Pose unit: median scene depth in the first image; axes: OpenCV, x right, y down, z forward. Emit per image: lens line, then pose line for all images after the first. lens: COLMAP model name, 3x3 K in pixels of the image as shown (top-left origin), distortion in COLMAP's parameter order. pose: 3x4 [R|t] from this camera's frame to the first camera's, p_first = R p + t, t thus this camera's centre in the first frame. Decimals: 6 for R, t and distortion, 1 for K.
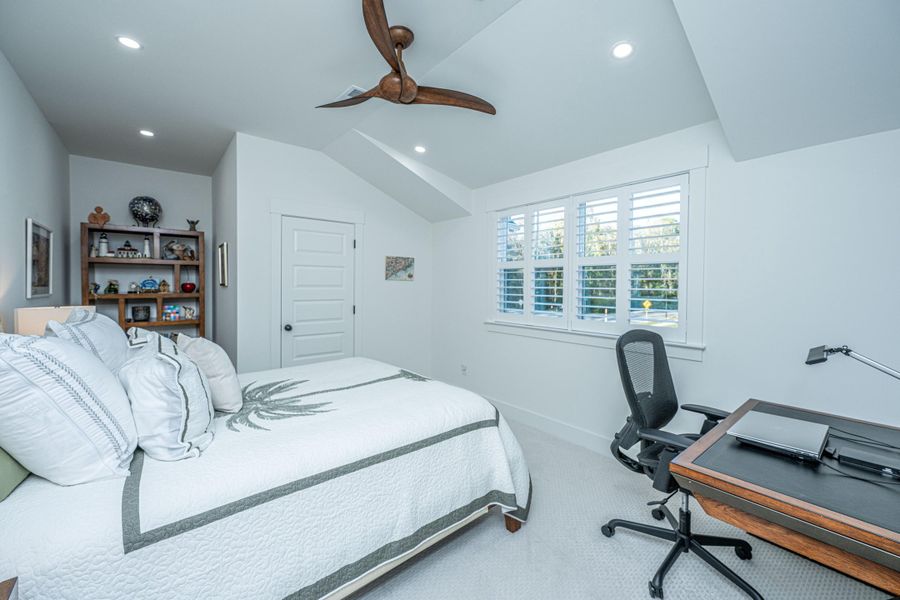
lens RADIAL K [[359.0, 0, 447.2], [0, 359.0, 286.5], [0, 0, 1]] dist [0.001184, 0.000049]
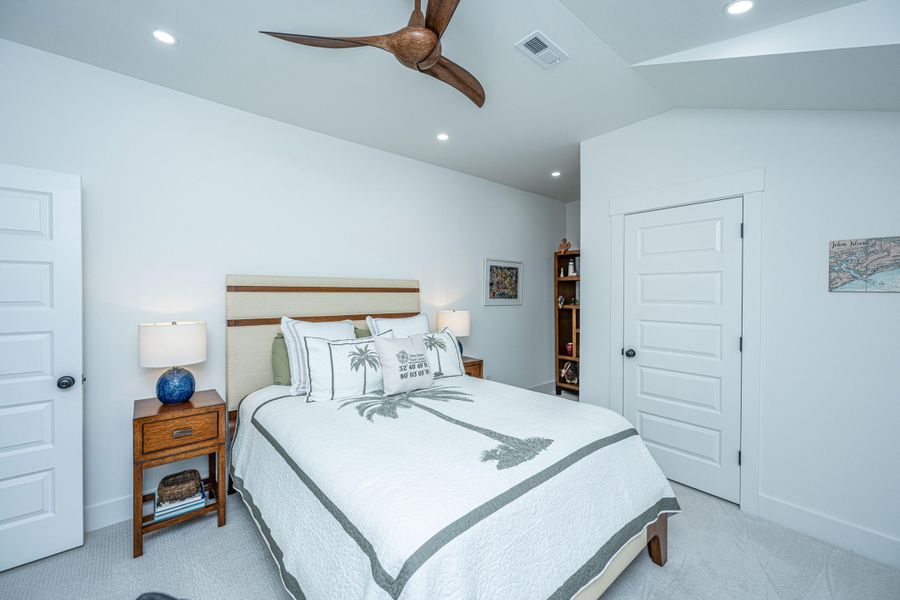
lens RADIAL K [[359.0, 0, 447.2], [0, 359.0, 286.5], [0, 0, 1]] dist [0.001184, 0.000049]
pose [[0.028194, -0.025012, -0.999289, 0.346540], [-0.013499, 0.999586, -0.025400, -0.007430], [0.999511, 0.014206, 0.027845, 0.570211]]
